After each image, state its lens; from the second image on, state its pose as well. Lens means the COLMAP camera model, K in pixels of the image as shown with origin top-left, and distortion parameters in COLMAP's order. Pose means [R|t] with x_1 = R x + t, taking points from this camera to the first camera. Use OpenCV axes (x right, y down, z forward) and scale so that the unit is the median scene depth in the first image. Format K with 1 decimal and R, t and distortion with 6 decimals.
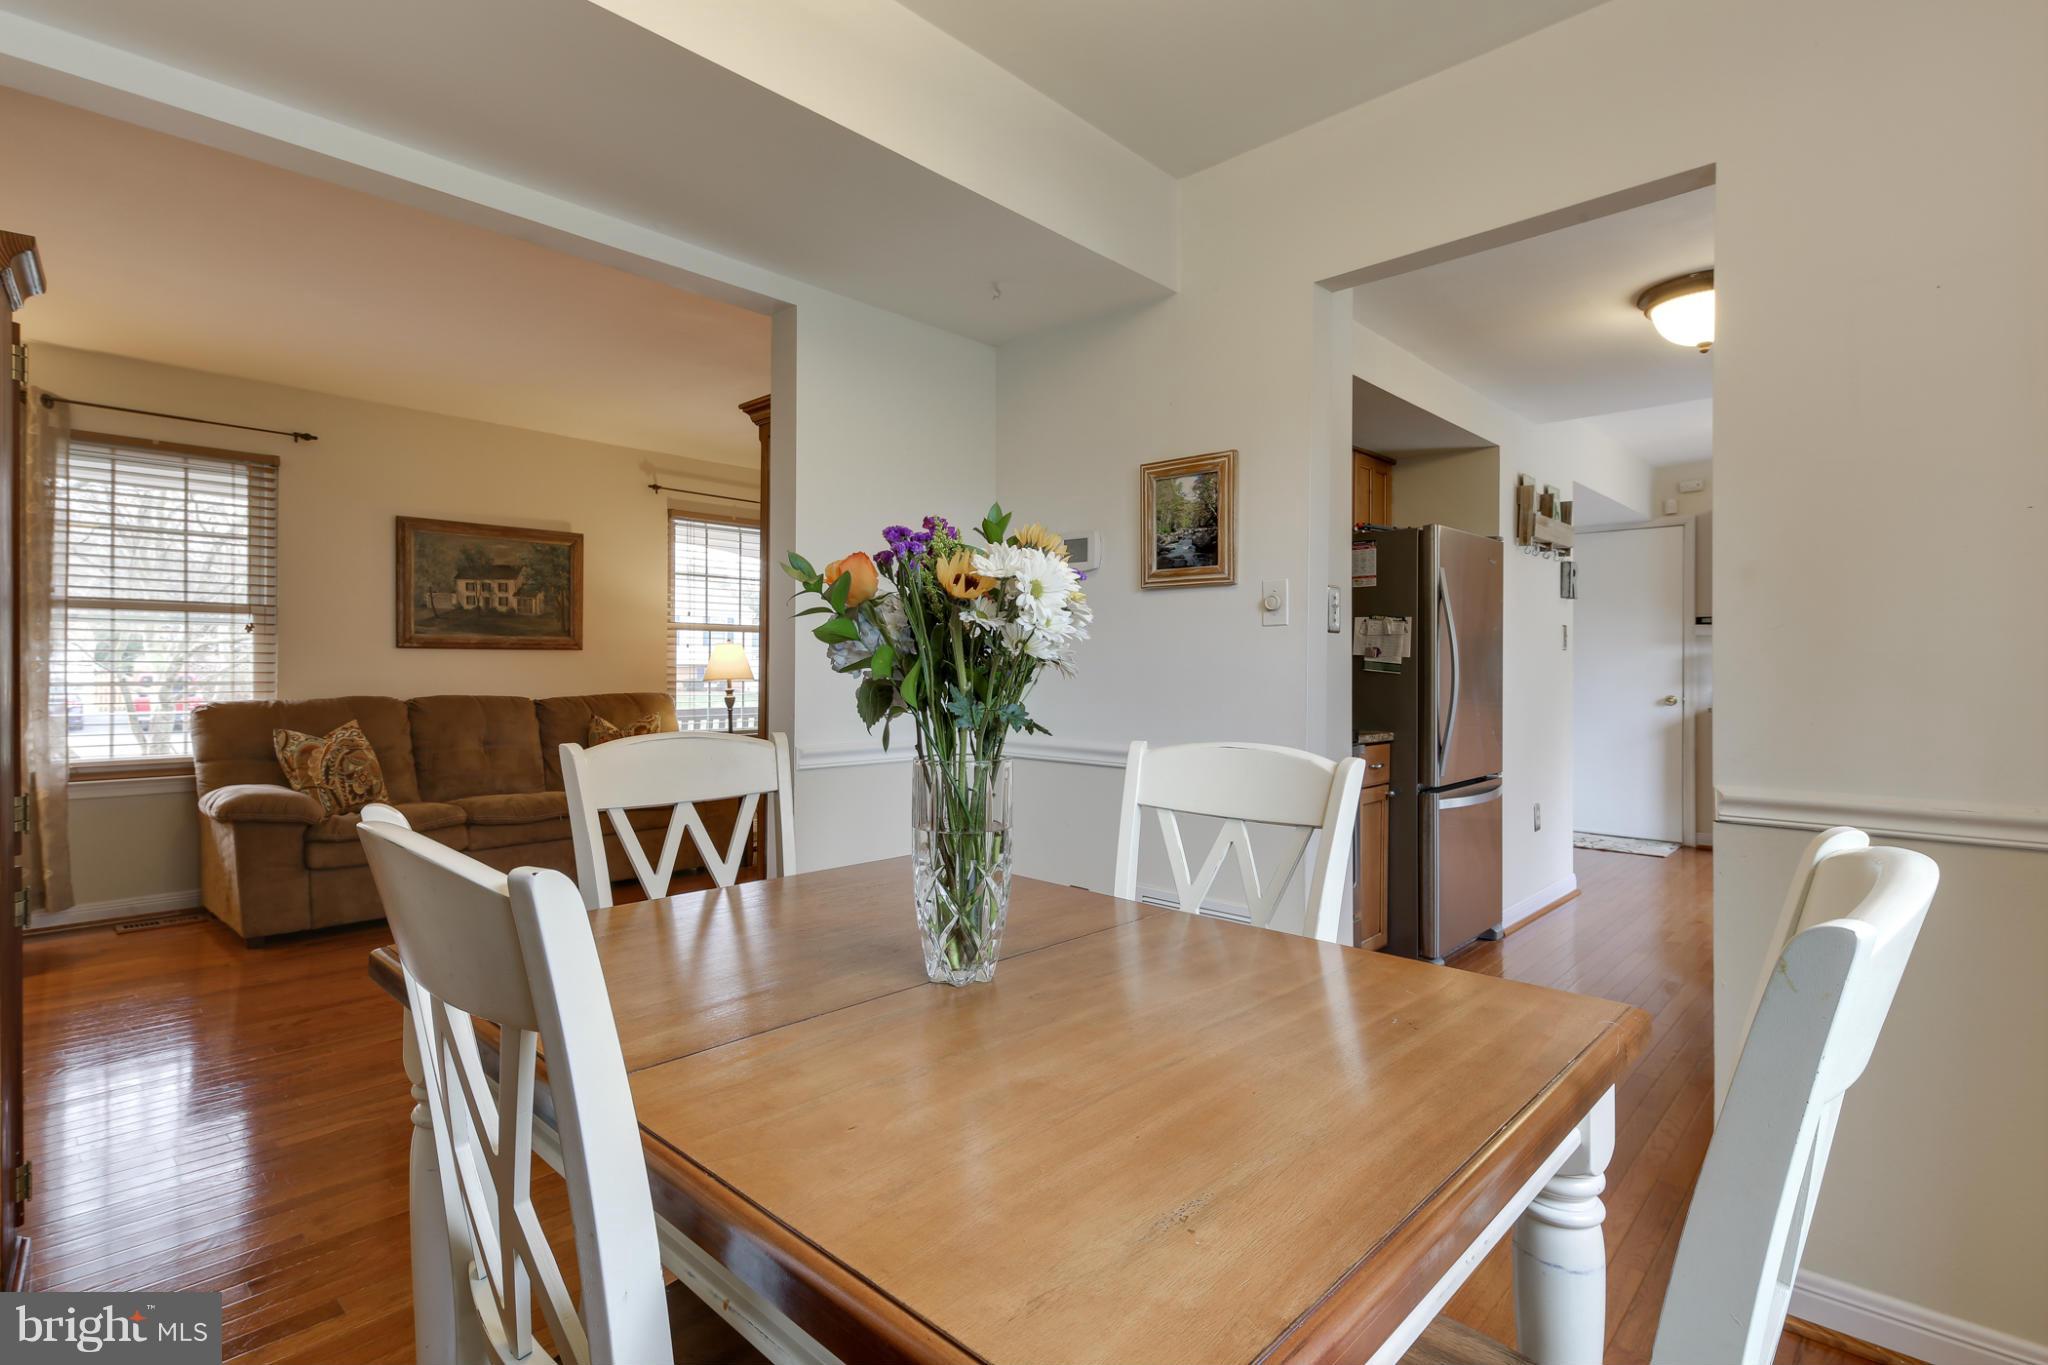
lens RADIAL K [[997.0, 0, 1014.3], [0, 997.0, 653.9], [0, 0, 1]] dist [0.029496, -0.000191]
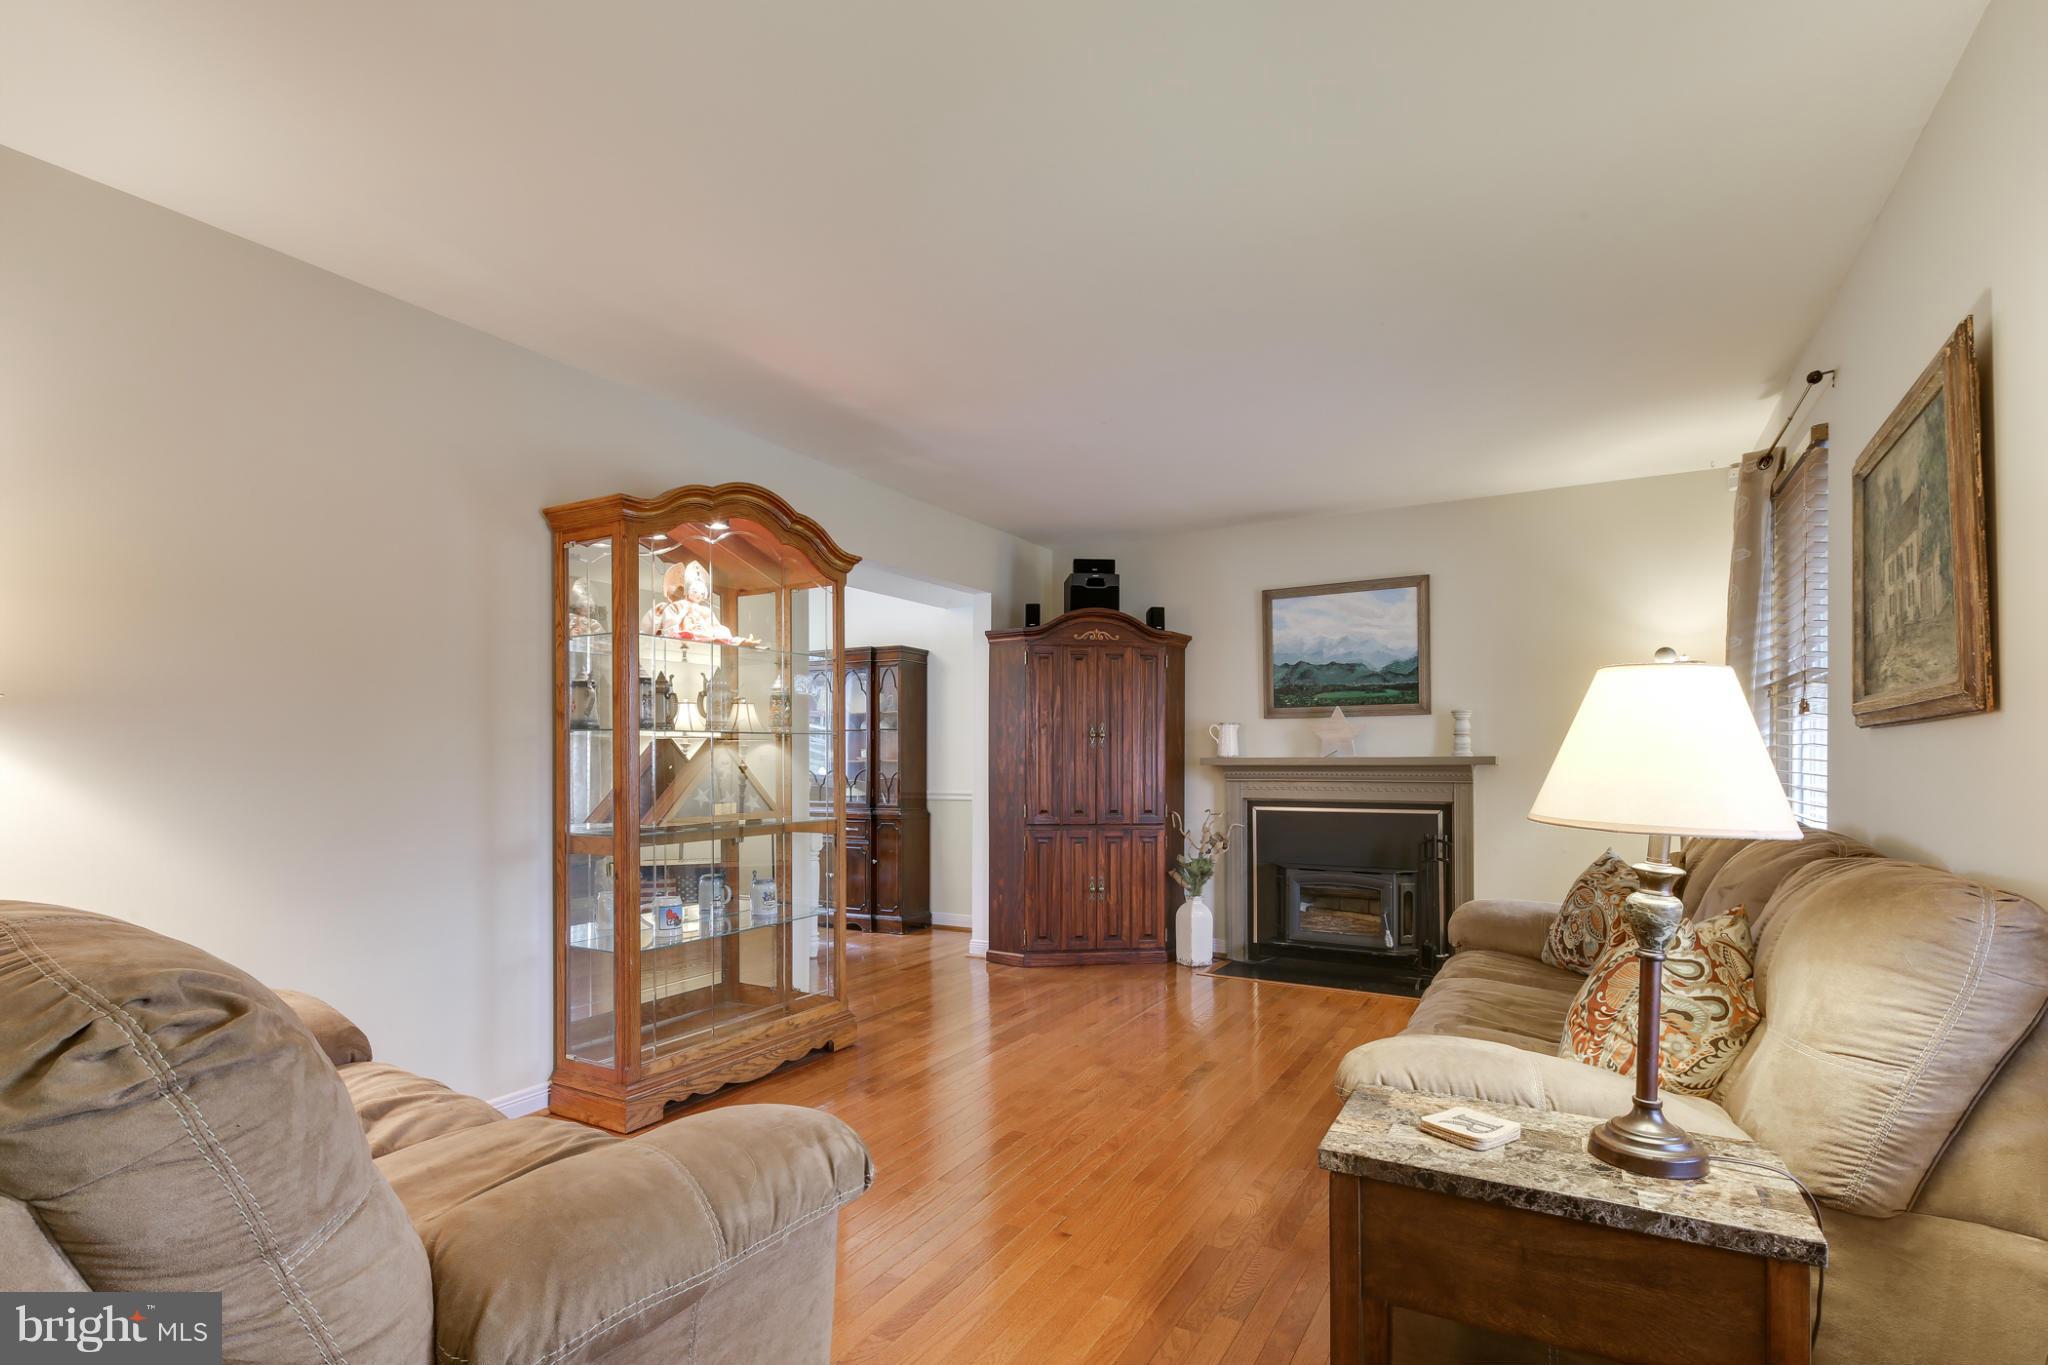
lens RADIAL K [[987.5, 0, 1024.4], [0, 987.5, 763.8], [0, 0, 1]] dist [0.027752, -0.000056]
pose [[-0.970615, -0.005275, -0.240581, -0.113252], [-0.003239, 0.999956, -0.008854, 0.018566], [0.240617, -0.007815, -0.970589, 1.451130]]
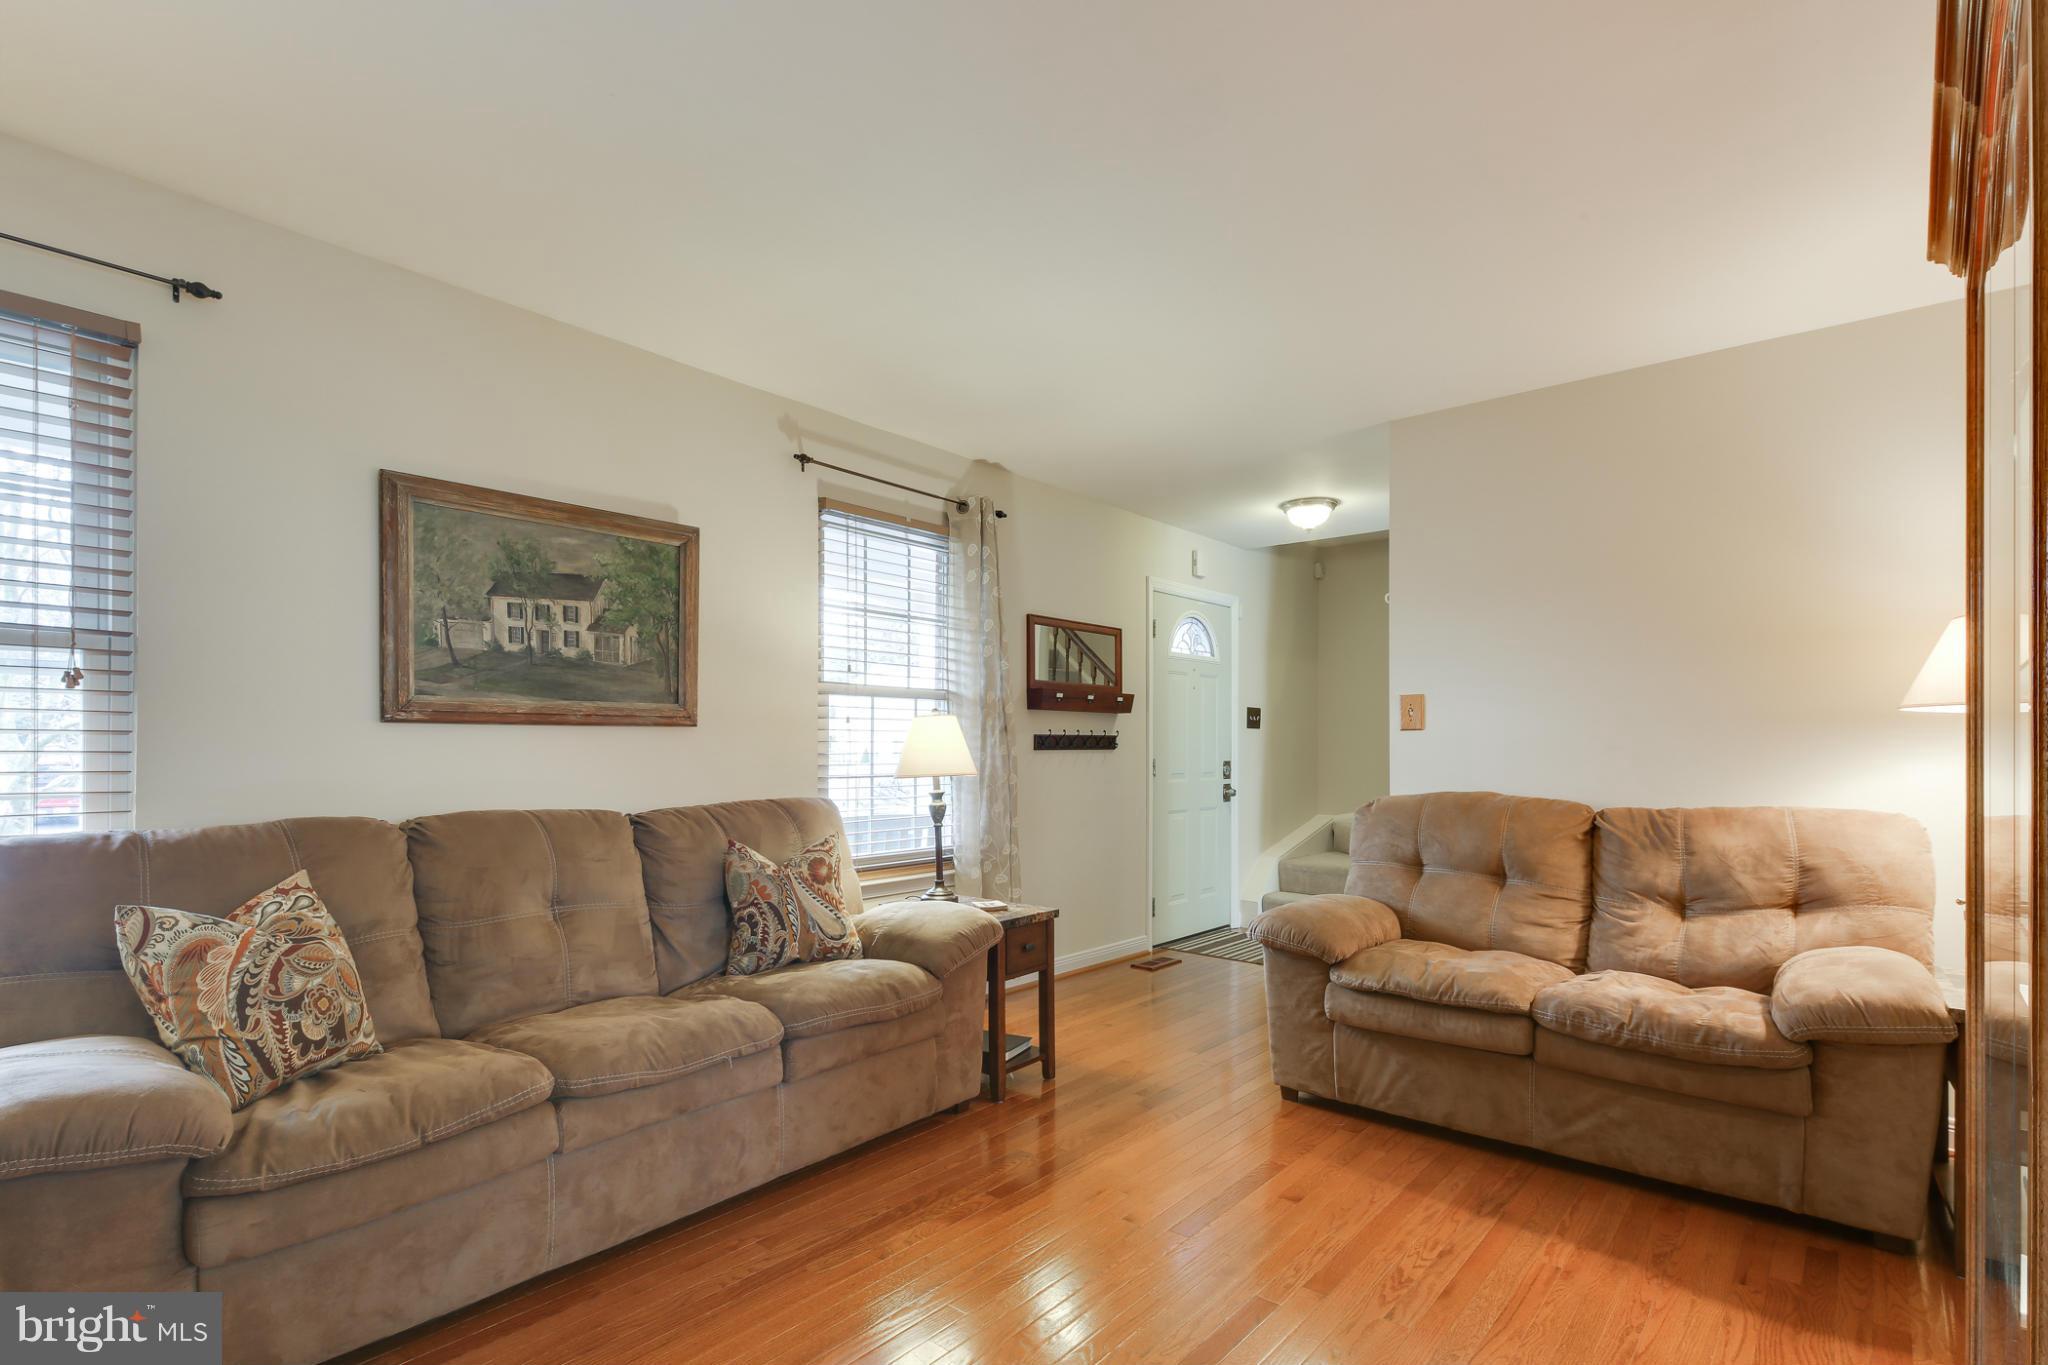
lens RADIAL K [[998.2, 0, 1020.6], [0, 998.2, 735.0], [0, 0, 1]] dist [0.032492, -0.011332]
pose [[0.998586, -0.001226, 0.053150, -0.327617], [0.001154, 0.999998, 0.001375, 0.000694], [-0.053151, -0.001312, 0.998586, 0.486200]]
